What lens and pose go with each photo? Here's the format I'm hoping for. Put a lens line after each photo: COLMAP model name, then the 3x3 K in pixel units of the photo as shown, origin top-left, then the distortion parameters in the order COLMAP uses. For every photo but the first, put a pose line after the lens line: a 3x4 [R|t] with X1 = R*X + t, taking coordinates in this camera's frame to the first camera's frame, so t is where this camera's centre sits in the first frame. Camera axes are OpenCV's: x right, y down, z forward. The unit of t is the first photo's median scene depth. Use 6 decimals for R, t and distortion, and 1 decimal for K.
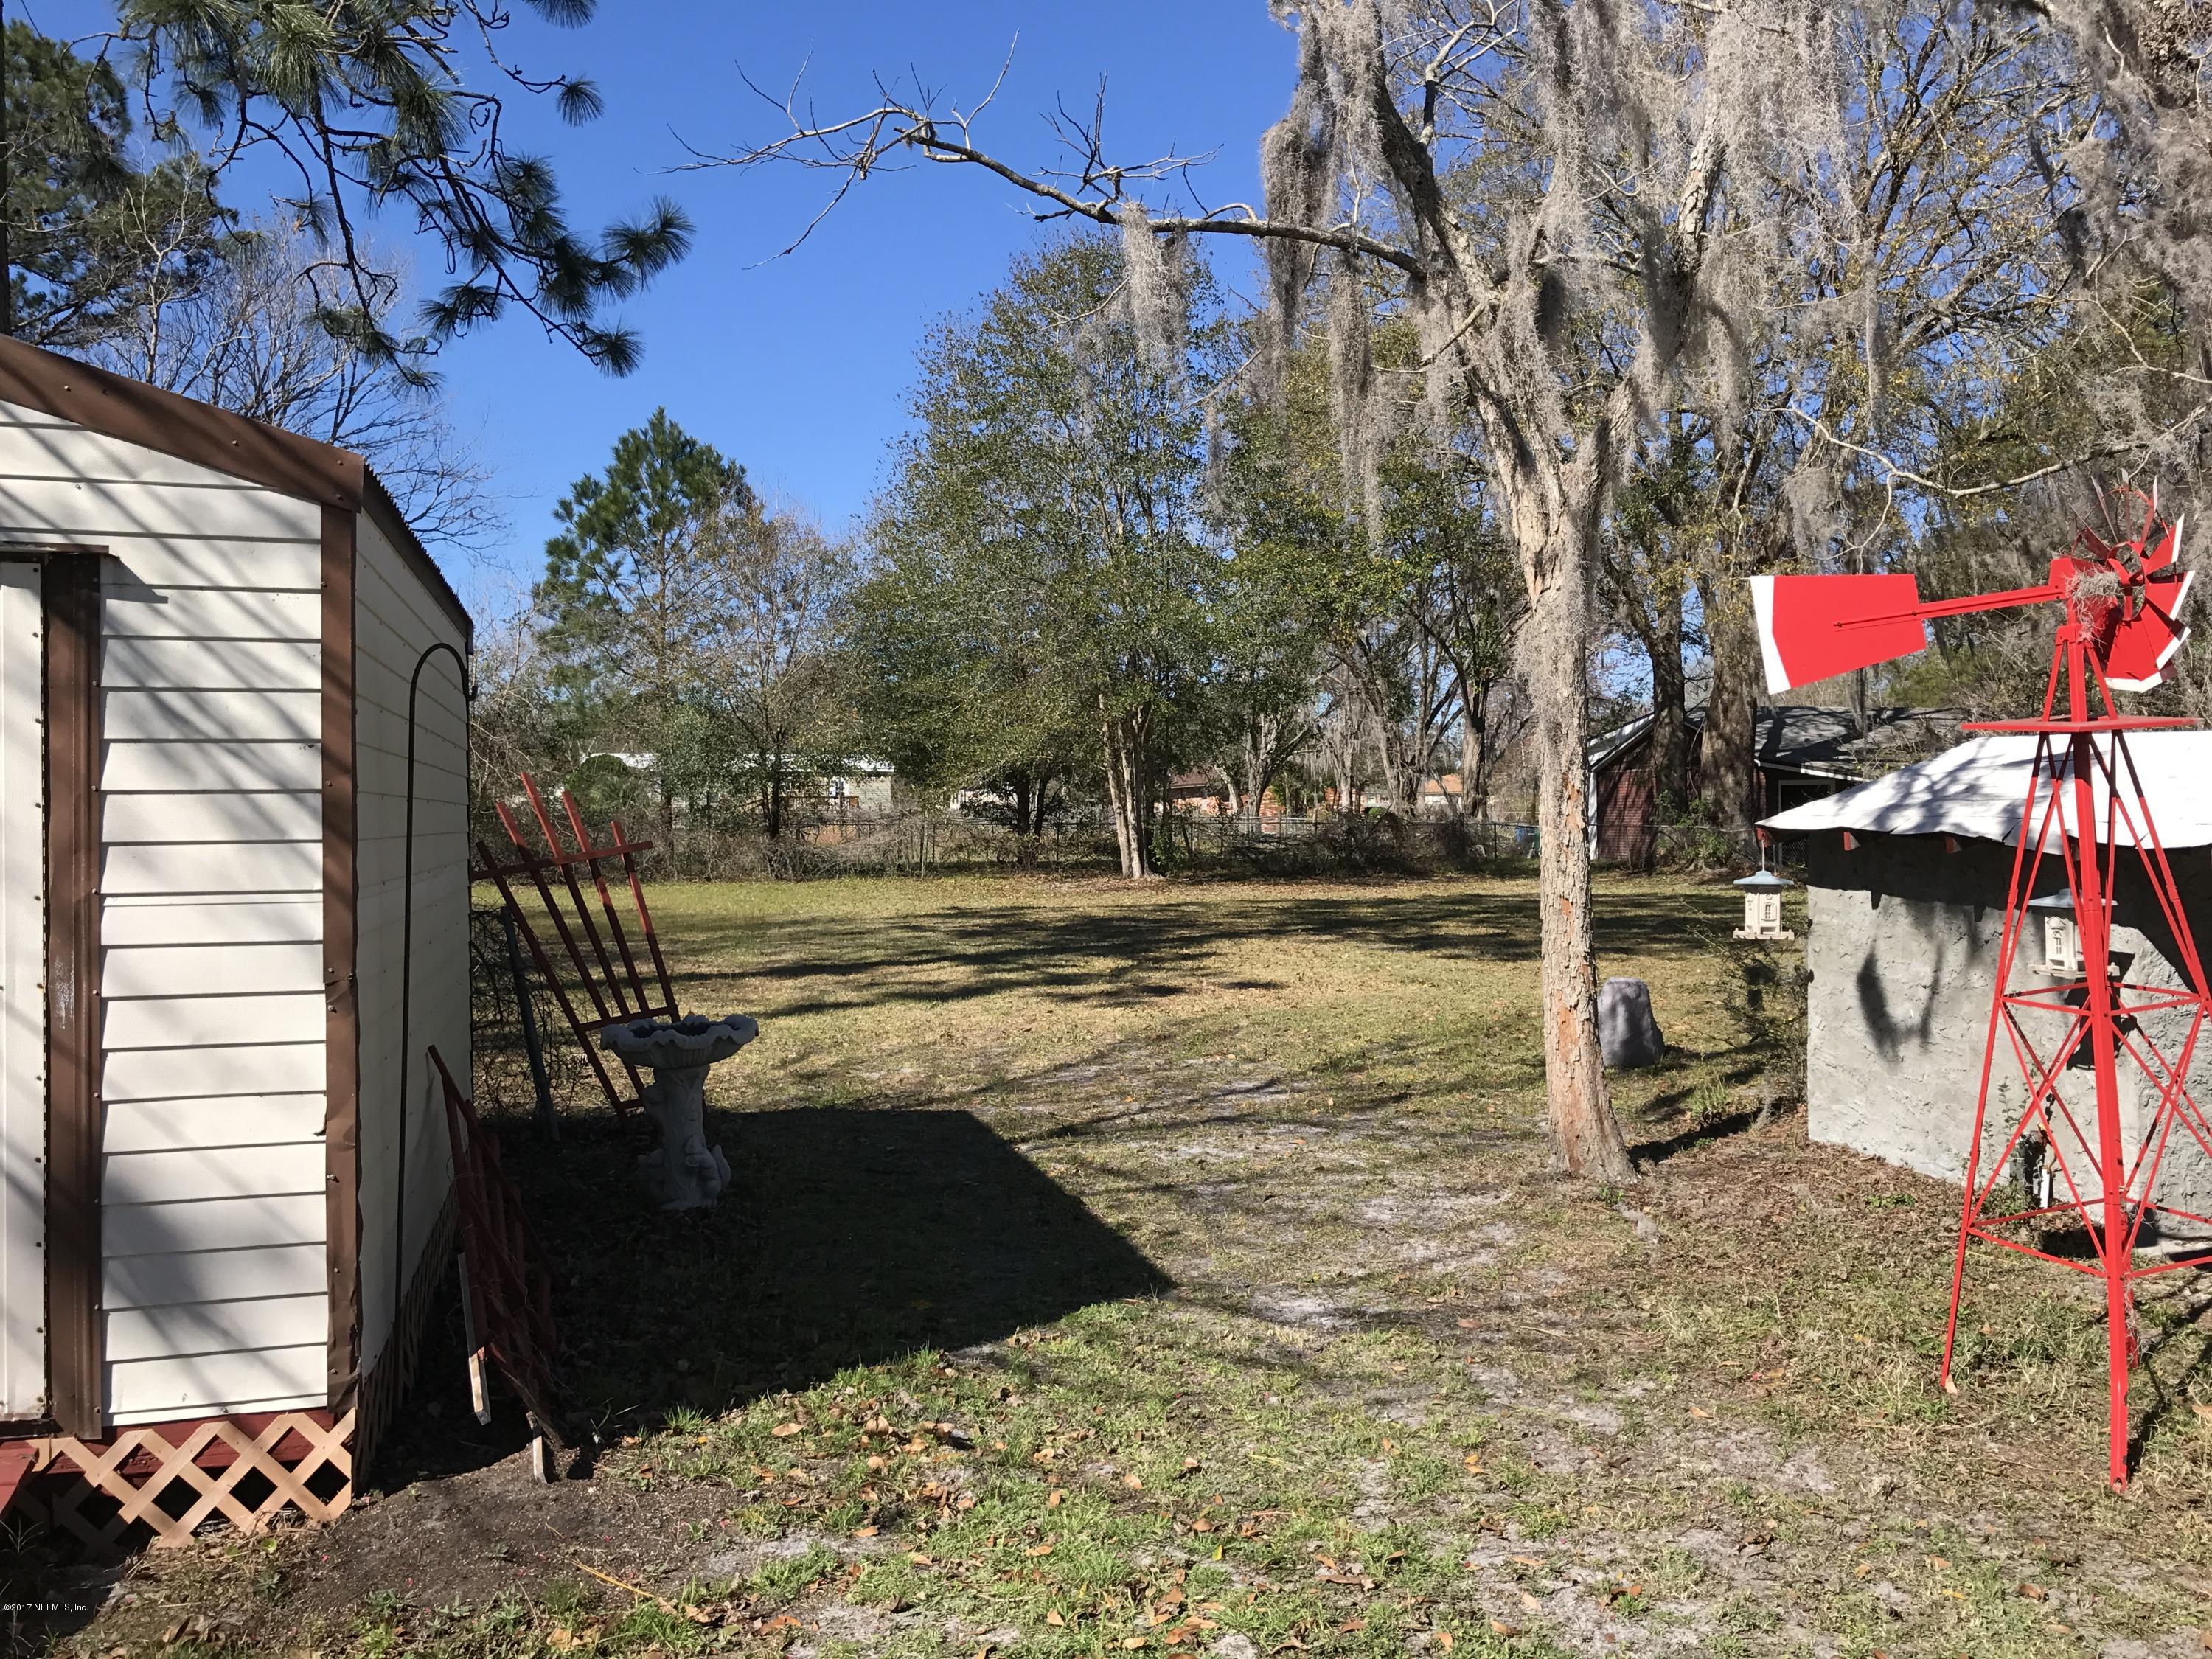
lens RADIAL K [[1850.3, 0, 1106.0], [0, 1850.3, 829.5], [0, 0, 1]] dist [0.008494, 0.001152]
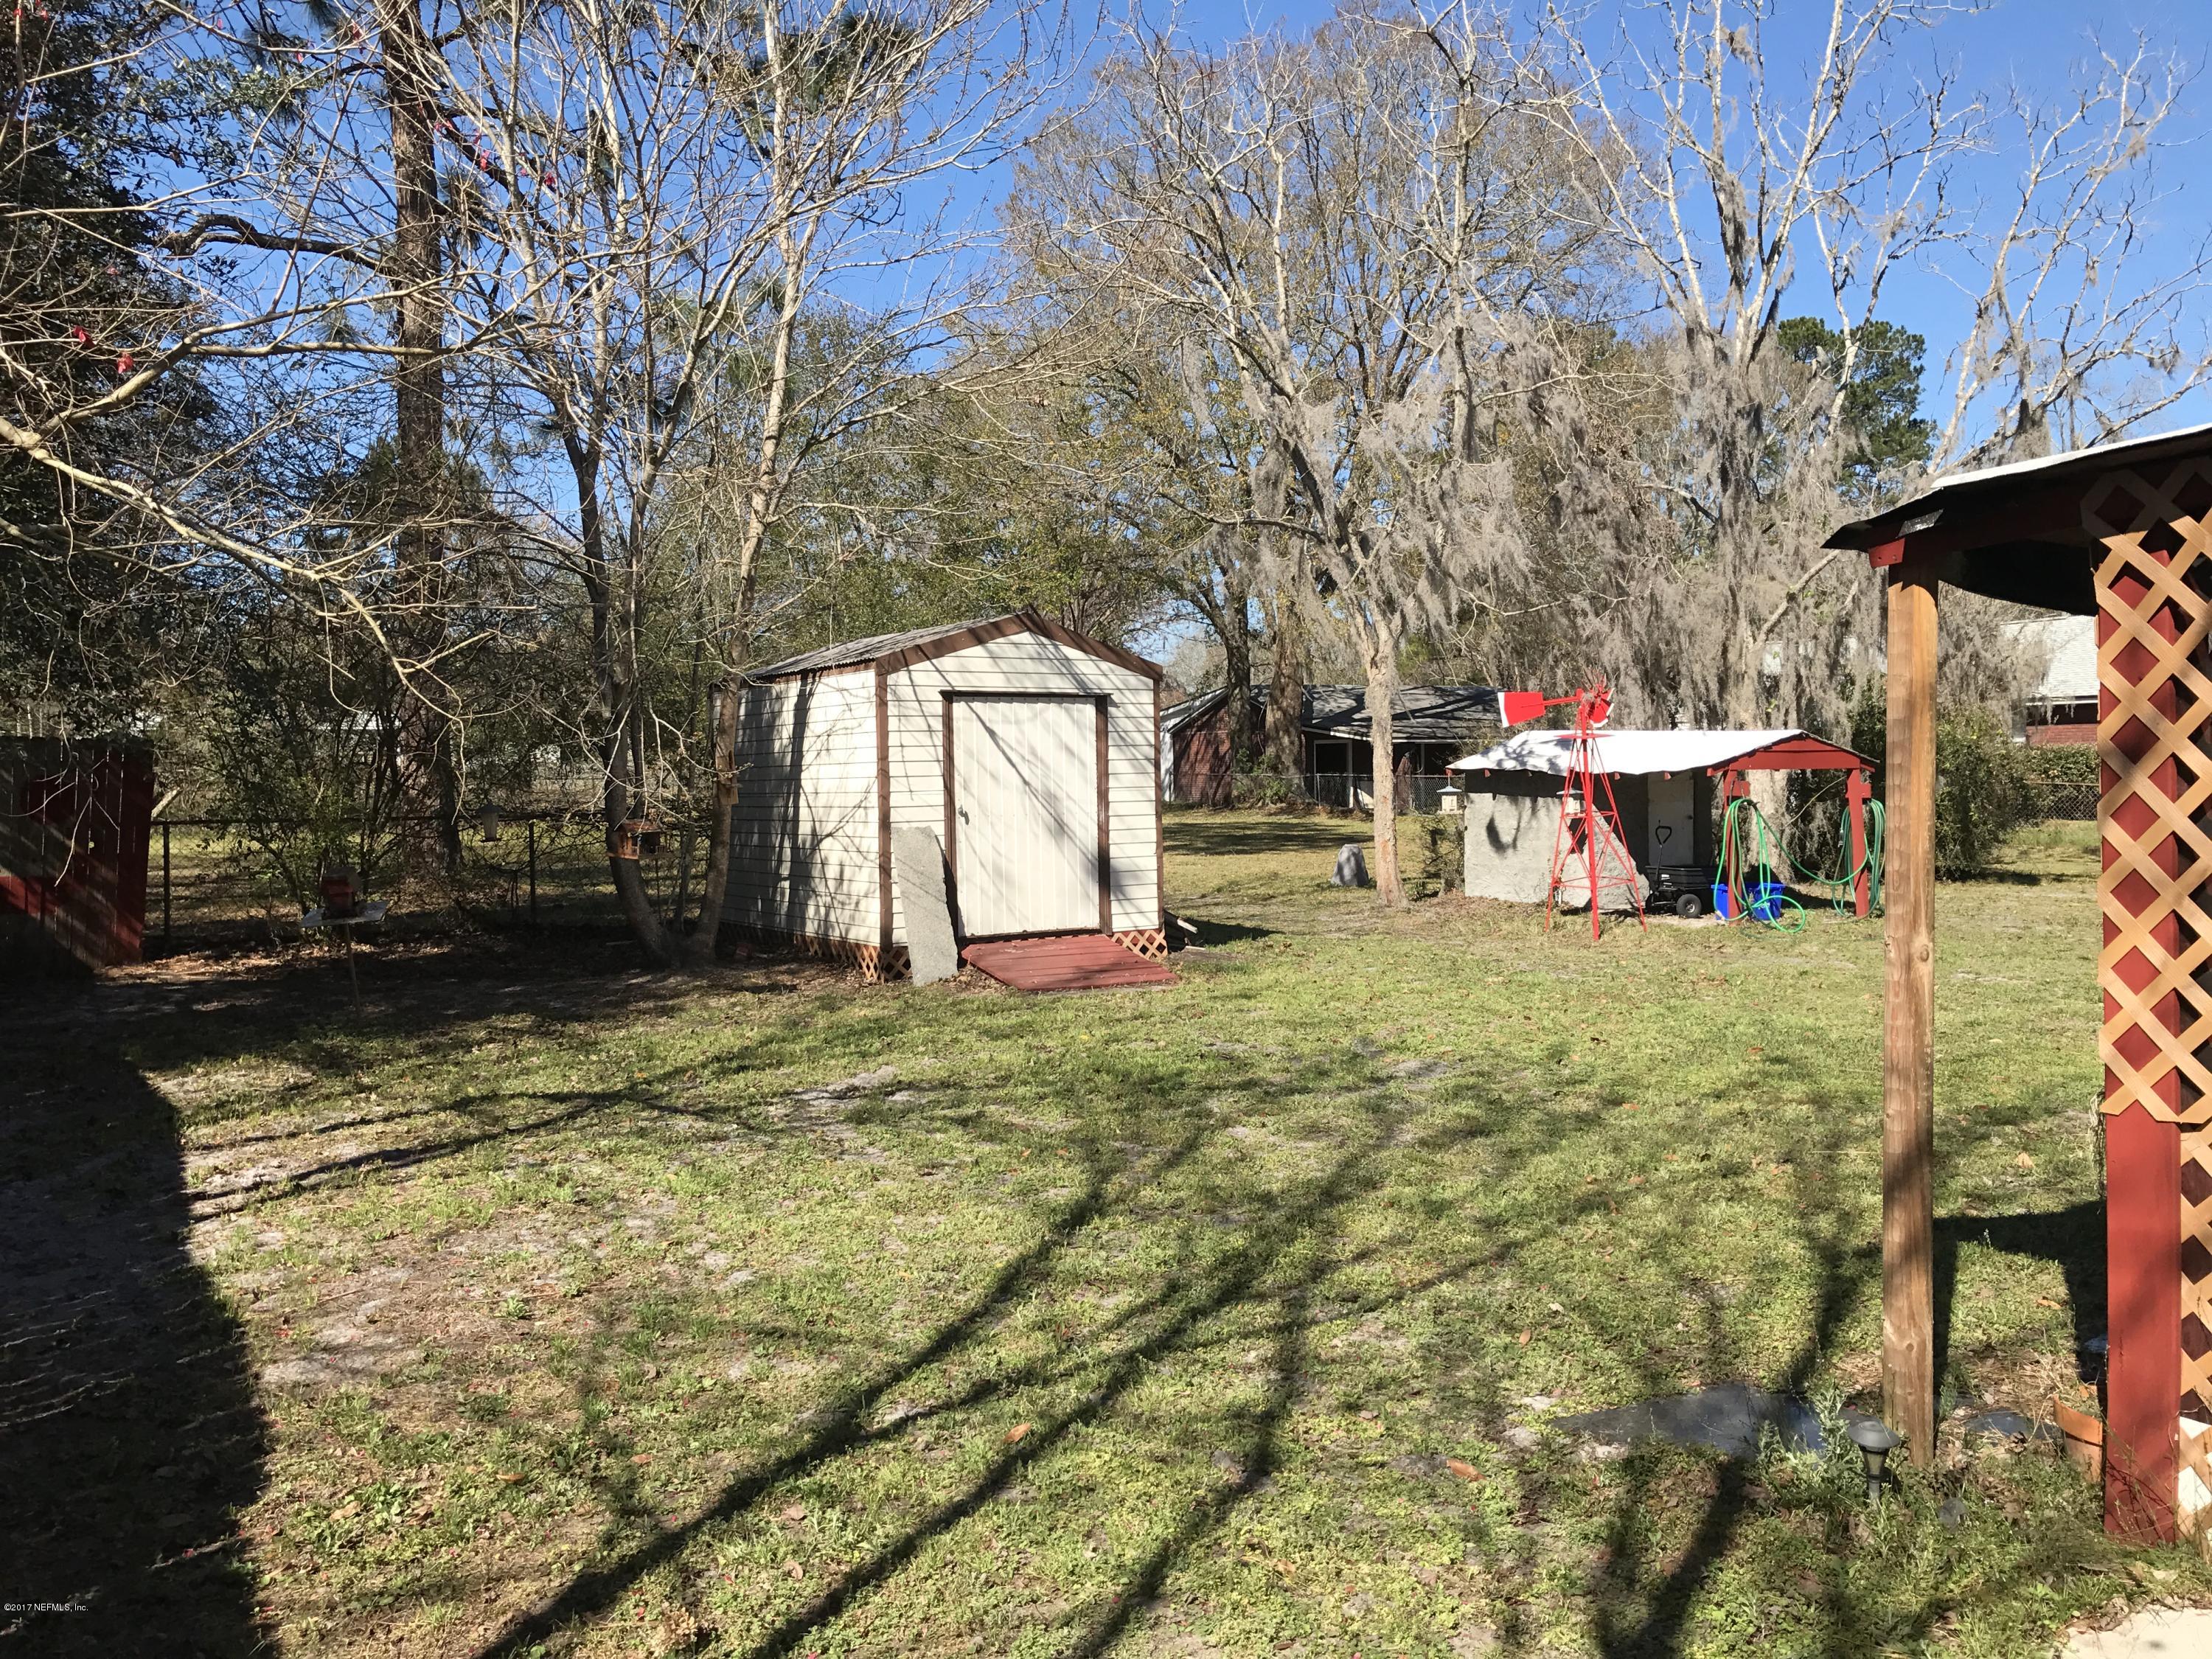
lens RADIAL K [[1793.4, 0, 1048.8], [0, 1793.4, 830.6], [0, 0, 1]] dist [0.019421, -0.002061]
pose [[0.969684, -0.017166, 0.243757, -0.812960], [0.010909, 0.999576, 0.026996, 0.012331], [-0.244117, -0.023518, 0.969460, -1.290213]]
